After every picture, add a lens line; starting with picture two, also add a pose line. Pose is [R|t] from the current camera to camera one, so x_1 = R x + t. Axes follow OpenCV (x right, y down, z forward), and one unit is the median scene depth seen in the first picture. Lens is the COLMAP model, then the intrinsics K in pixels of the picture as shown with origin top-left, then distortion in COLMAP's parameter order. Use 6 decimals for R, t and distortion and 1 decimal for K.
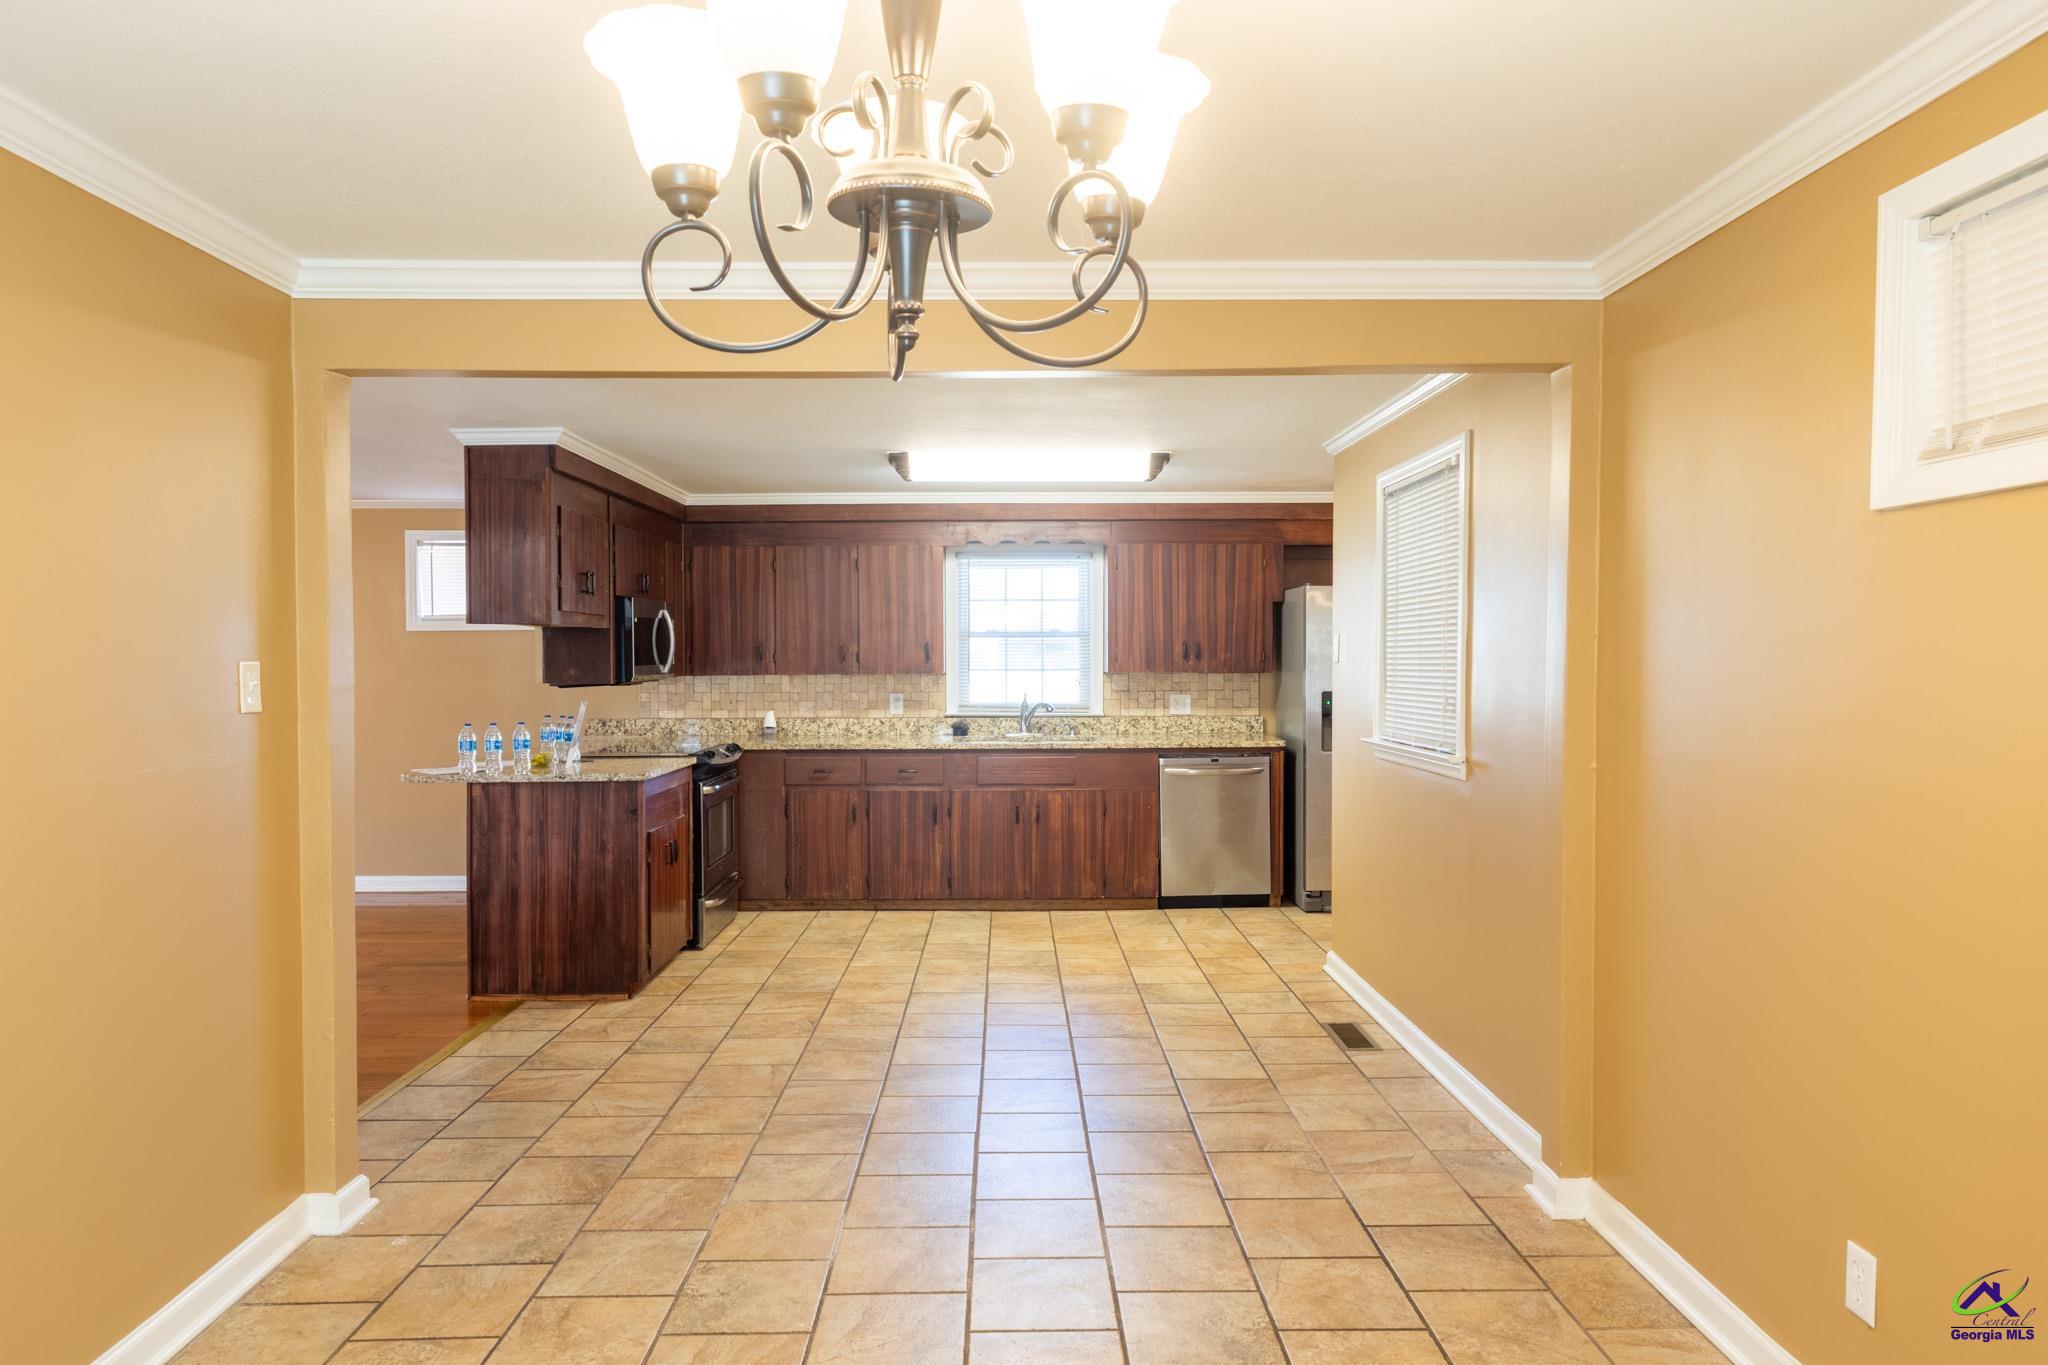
lens RADIAL K [[1340.1, 0, 1033.9], [0, 1340.1, 679.2], [0, 0, 1]] dist [0.005254, 0.000535]
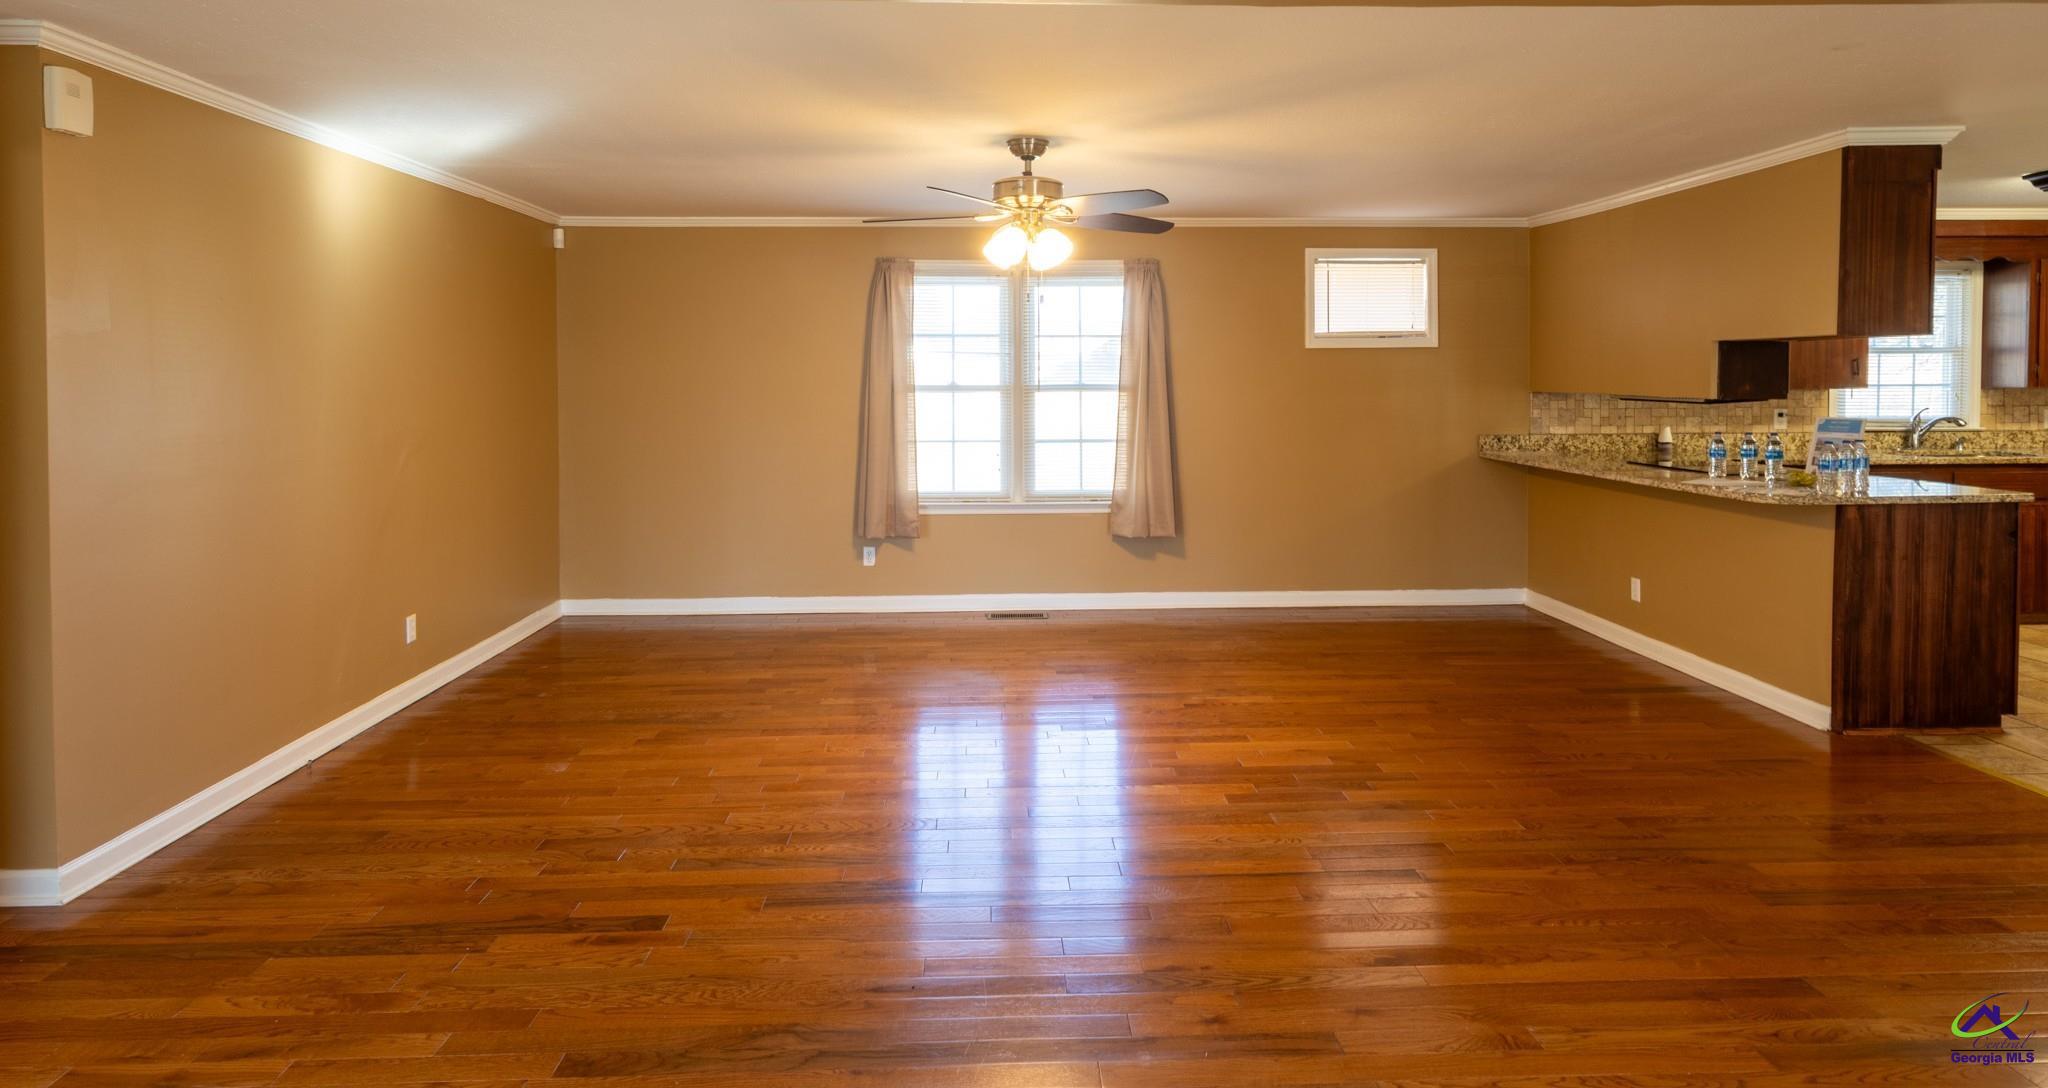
lens RADIAL K [[1154.6, 0, 1015.0], [0, 1154.6, 411.8], [0, 0, 1]] dist [0.004710, 0.002606]
pose [[0.999790, -0.003228, 0.020240, -0.758838], [0.002982, 0.999921, 0.012195, 0.000488], [-0.020278, -0.012132, 0.999721, 0.148478]]
